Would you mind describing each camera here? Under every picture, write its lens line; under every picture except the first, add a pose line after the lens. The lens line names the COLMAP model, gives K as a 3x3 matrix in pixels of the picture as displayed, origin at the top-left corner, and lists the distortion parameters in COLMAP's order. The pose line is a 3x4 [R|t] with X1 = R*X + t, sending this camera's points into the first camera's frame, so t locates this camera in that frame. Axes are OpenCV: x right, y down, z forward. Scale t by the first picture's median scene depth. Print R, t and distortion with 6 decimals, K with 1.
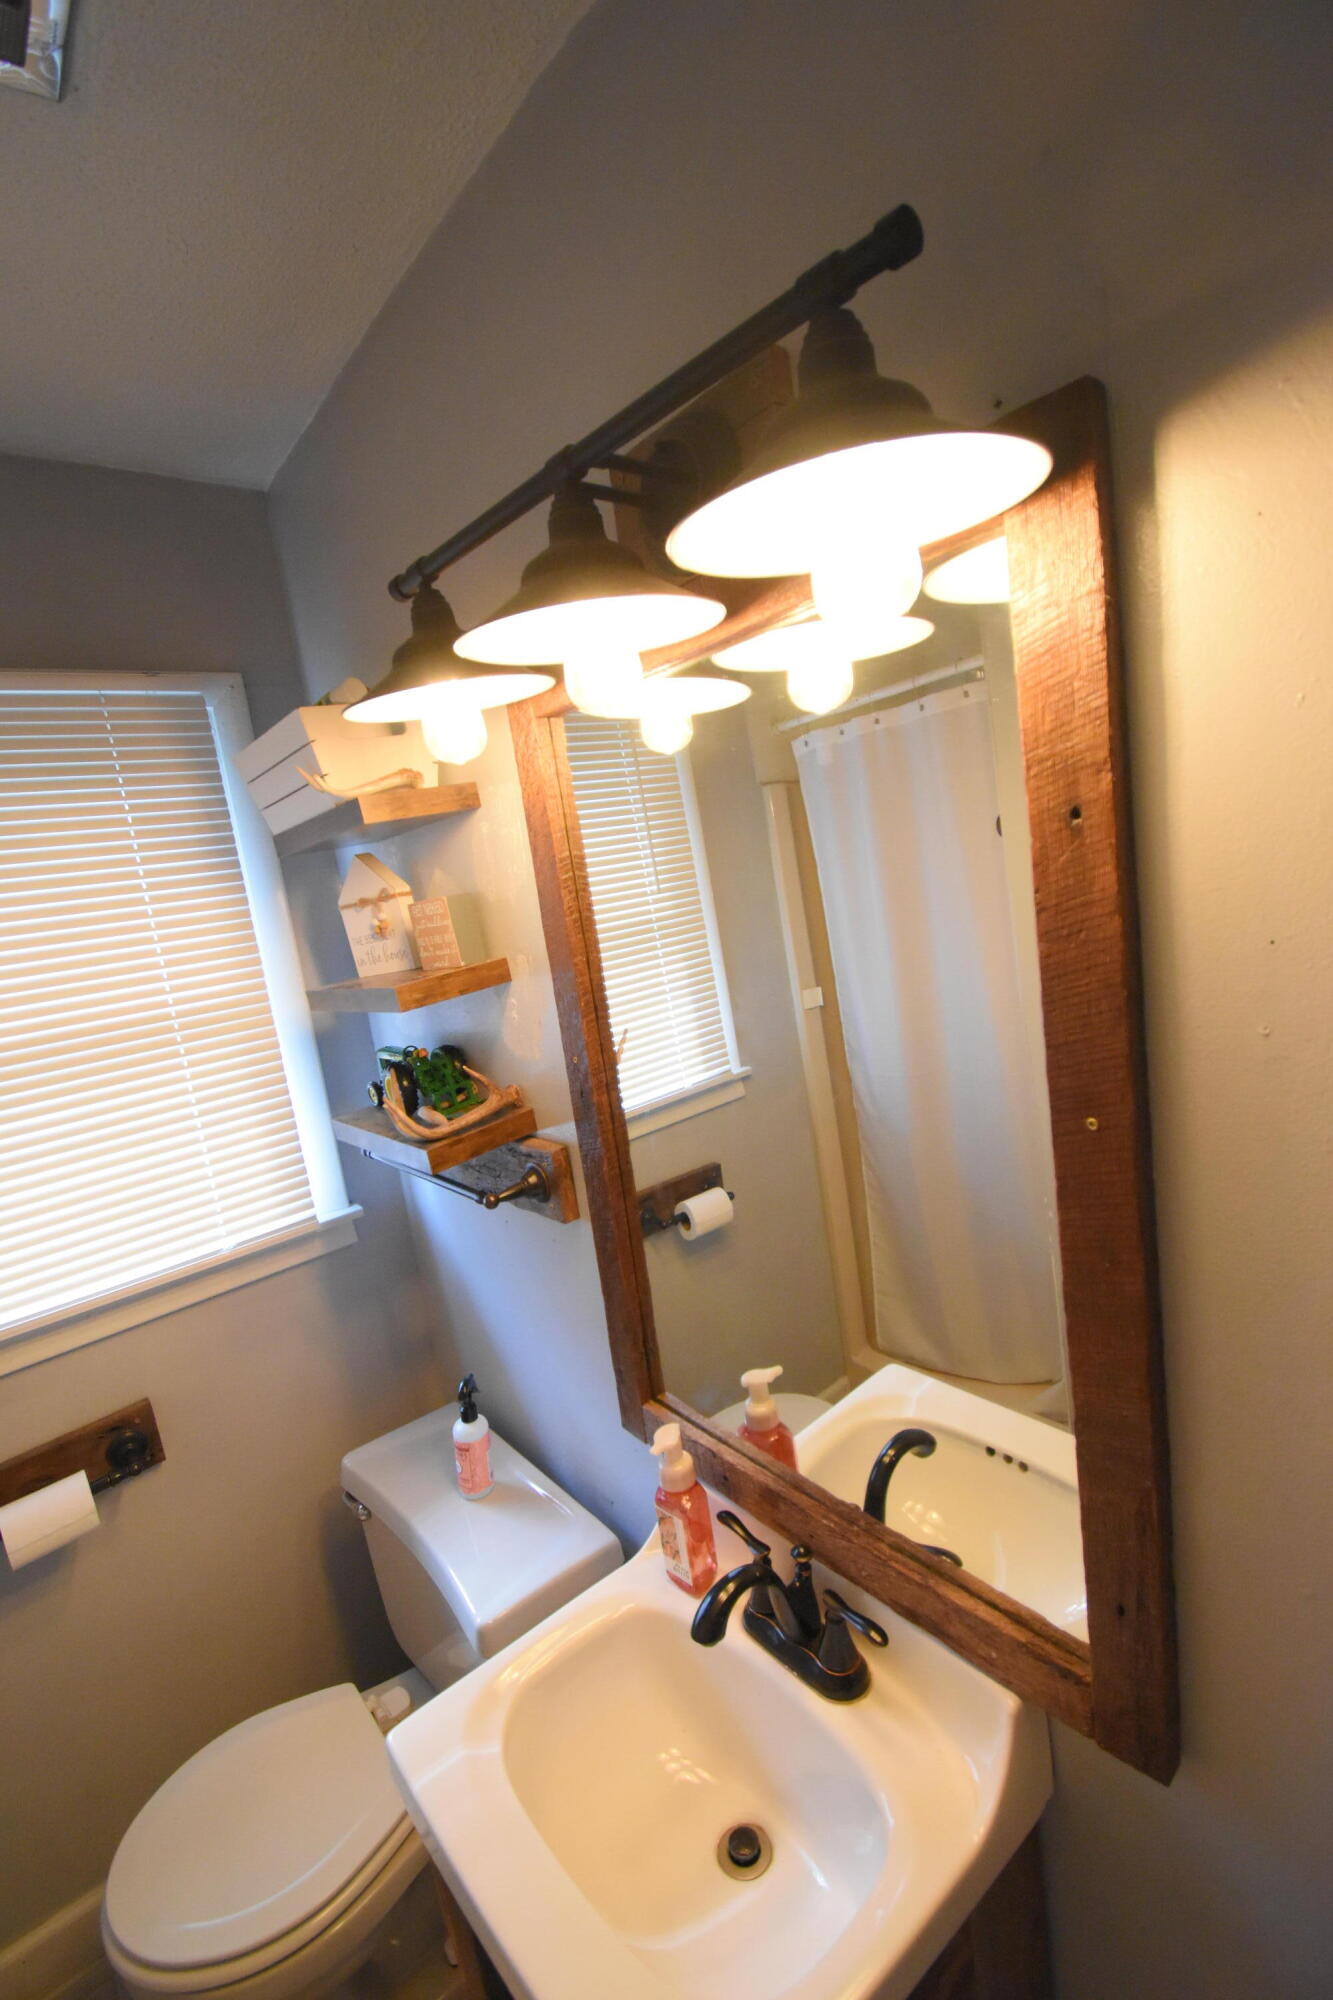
lens RADIAL K [[881.0, 0, 666.5], [0, 881.0, 1000.0], [0, 0, 1]] dist [0.017965, -0.023698]
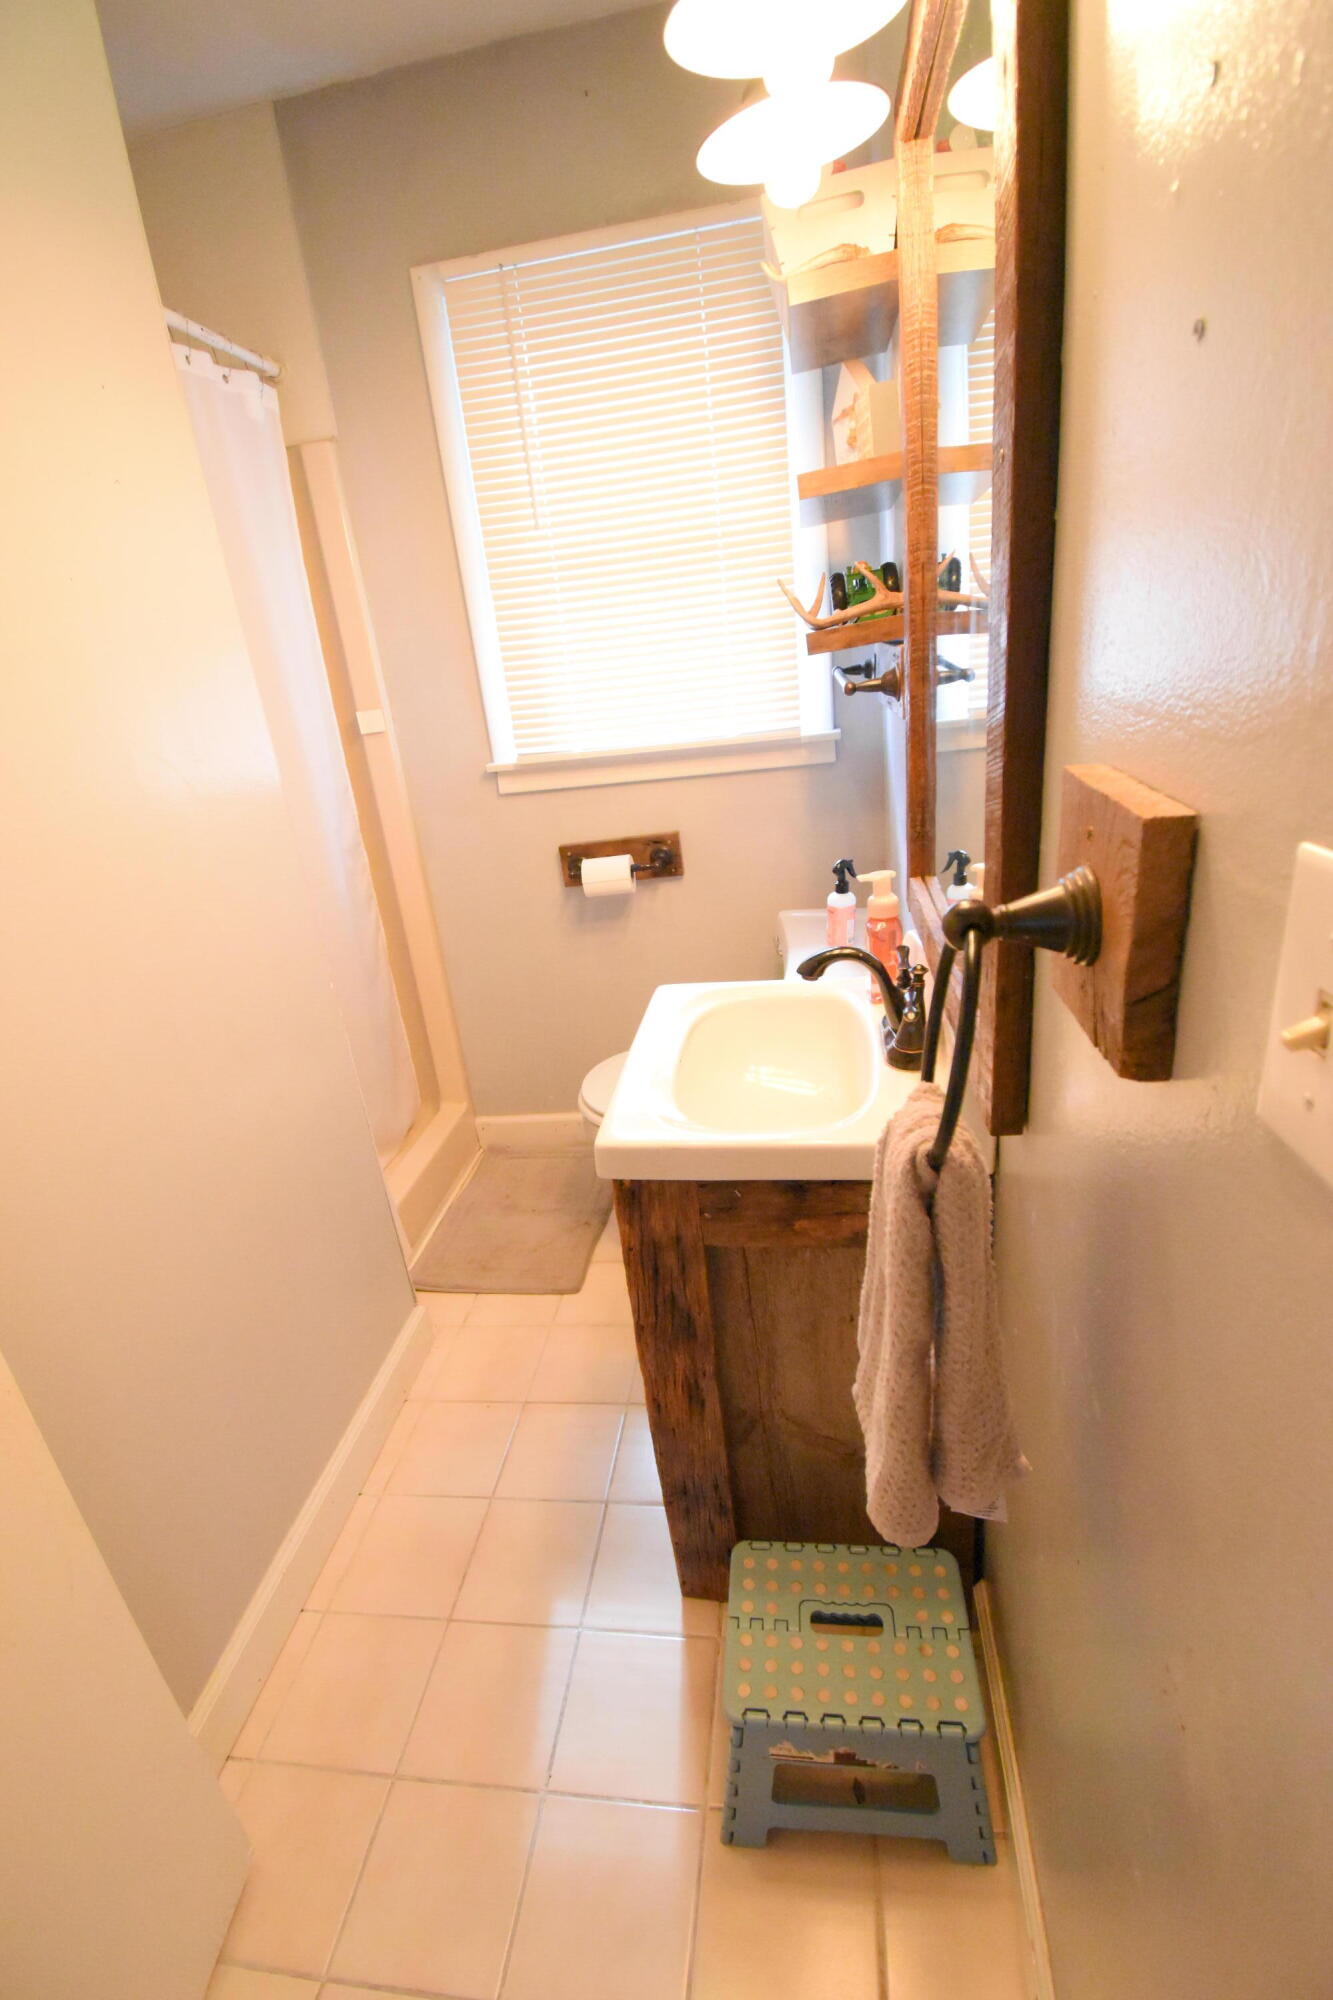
lens RADIAL K [[881.0, 0, 666.5], [0, 881.0, 1000.0], [0, 0, 1]] dist [0.017965, -0.023698]
pose [[0.675443, 0.340200, -0.654248, 0.458900], [-0.087714, 0.917989, 0.386786, 0.148656], [0.732177, -0.203865, 0.649889, -0.018136]]
